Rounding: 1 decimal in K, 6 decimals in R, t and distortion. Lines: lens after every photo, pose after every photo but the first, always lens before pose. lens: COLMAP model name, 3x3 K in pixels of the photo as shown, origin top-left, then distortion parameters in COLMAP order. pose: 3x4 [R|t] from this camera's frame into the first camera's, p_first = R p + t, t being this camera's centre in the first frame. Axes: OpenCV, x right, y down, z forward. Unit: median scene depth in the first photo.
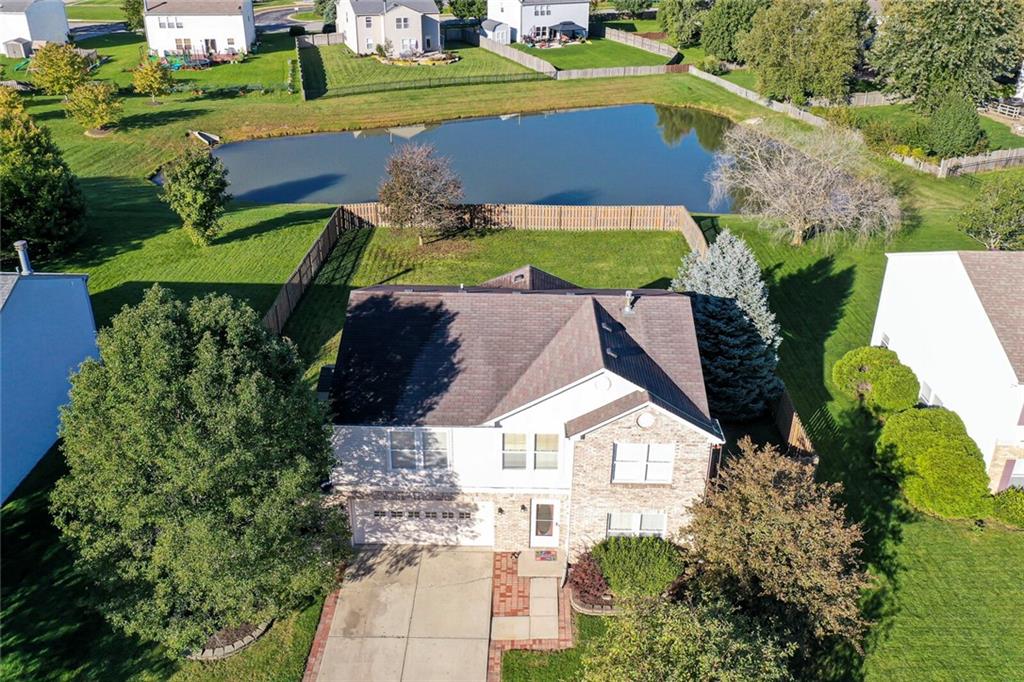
lens RADIAL K [[835.7, 0, 512.2], [0, 835.7, 330.9], [0, 0, 1]] dist [-0.007512, 0.009471]
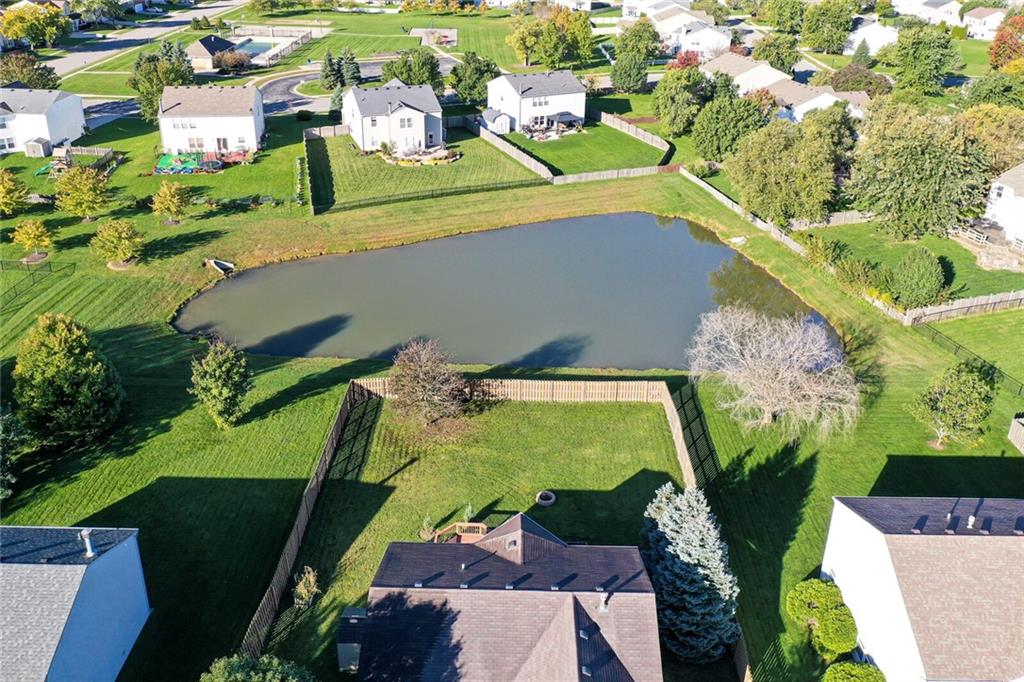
lens RADIAL K [[835.7, 0, 518.2], [0, 835.7, 334.9], [0, 0, 1]] dist [-0.007512, 0.009471]
pose [[0.999933, 0.006947, 0.009286, 0.003709], [-0.006723, 0.999692, -0.023886, -0.327063], [-0.009449, 0.023822, 0.999672, -0.169297]]
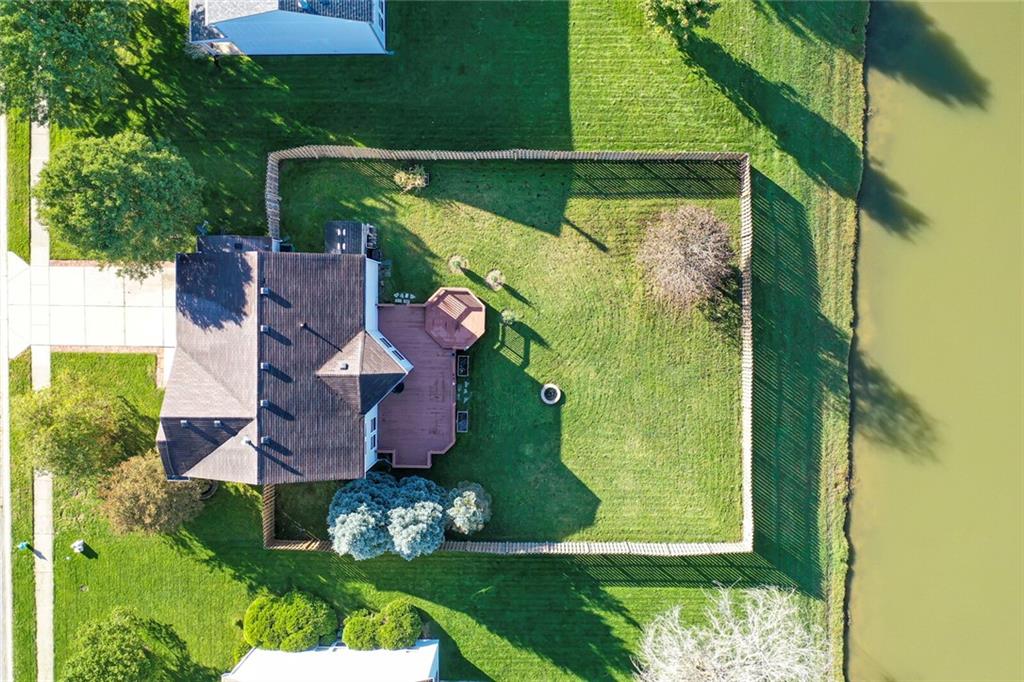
lens RADIAL K [[761.8, 0, 521.9], [0, 761.8, 331.9], [0, 0, 1]] dist [0.002134, 0.007144]
pose [[0.014628, 0.999885, 0.004050, -0.045433], [-0.452315, 0.003004, 0.891853, -1.239979], [0.891738, -0.014878, 0.452307, 0.698348]]
